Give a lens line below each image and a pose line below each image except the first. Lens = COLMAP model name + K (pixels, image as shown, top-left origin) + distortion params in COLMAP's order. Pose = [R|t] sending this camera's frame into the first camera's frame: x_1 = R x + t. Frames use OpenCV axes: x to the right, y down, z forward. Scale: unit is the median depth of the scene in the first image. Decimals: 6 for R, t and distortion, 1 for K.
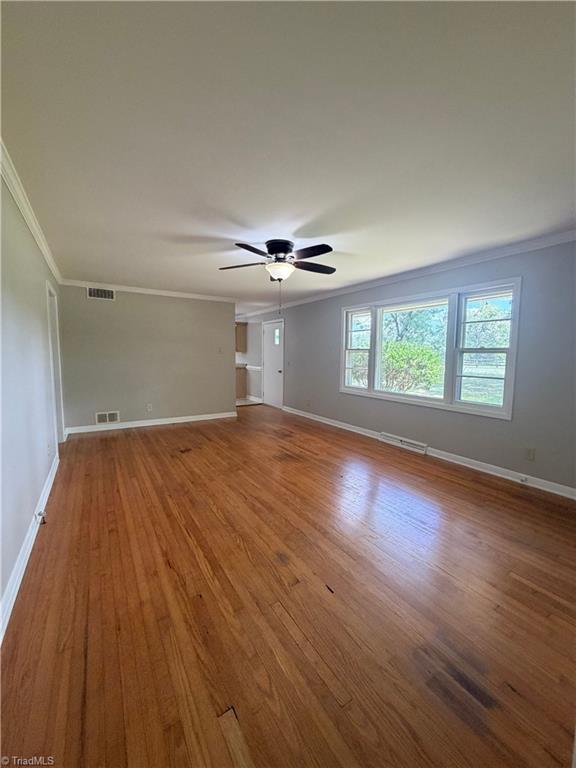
lens RADIAL K [[305.2, 0, 288.3], [0, 305.2, 381.2], [0, 0, 1]] dist [0.000087, 0.000175]
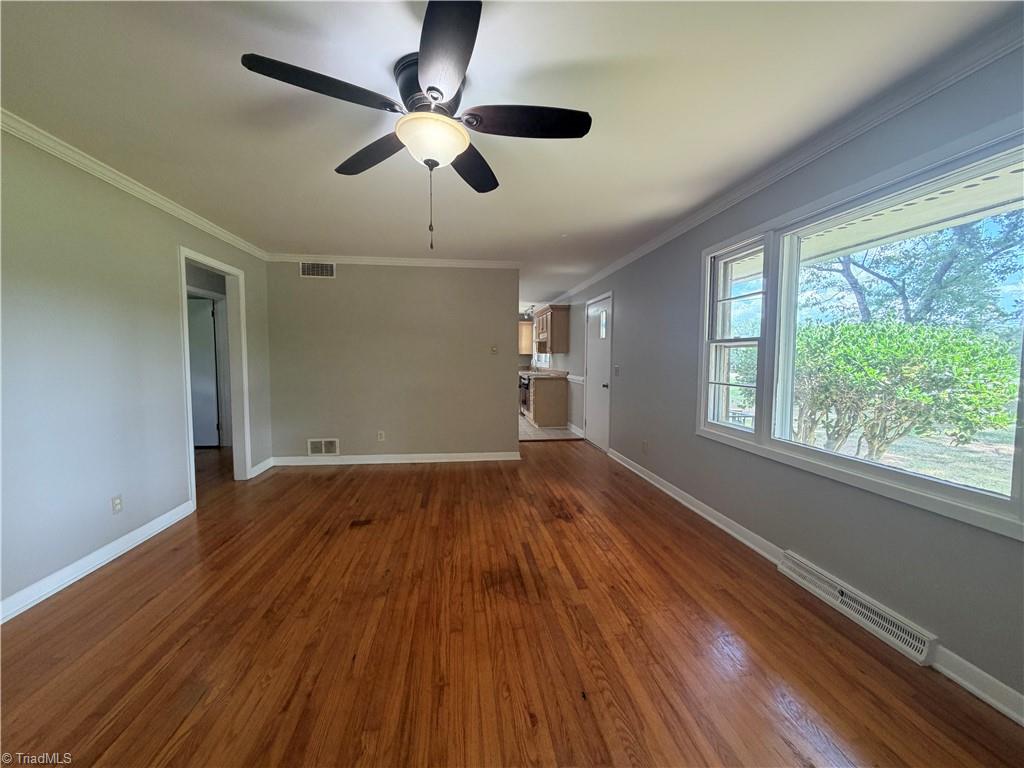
lens RADIAL K [[406.9, 0, 508.0], [0, 406.9, 384.8], [0, 0, 1]] dist [0.000087, 0.000175]
pose [[0.903465, 0.022229, -0.428085, 0.238005], [-0.033120, 0.999289, -0.018009, -0.025298], [0.427381, 0.030449, 0.903559, 0.442549]]
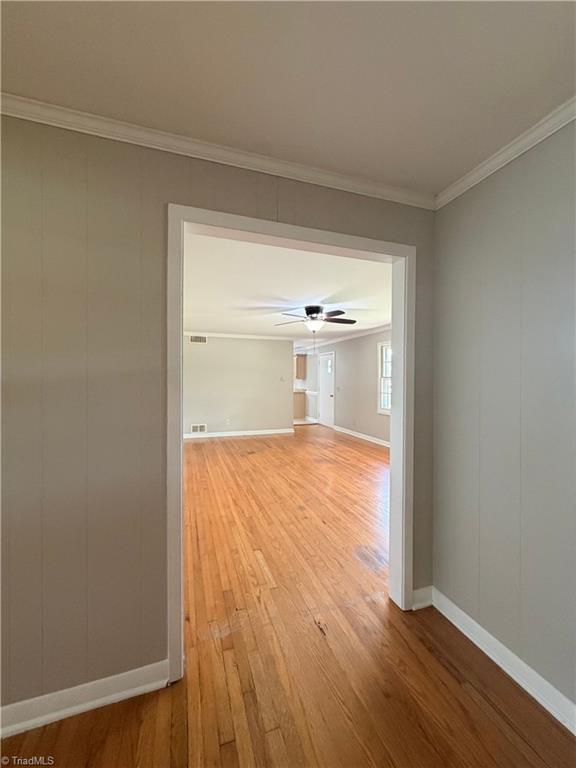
lens RADIAL K [[305.2, 0, 288.3], [0, 305.2, 381.2], [0, 0, 1]] dist [0.000087, 0.000175]
pose [[0.973289, -0.005038, -0.229529, 0.144774], [-0.014007, 0.996594, -0.081271, 0.018106], [0.229156, 0.082315, 0.969903, -0.323777]]
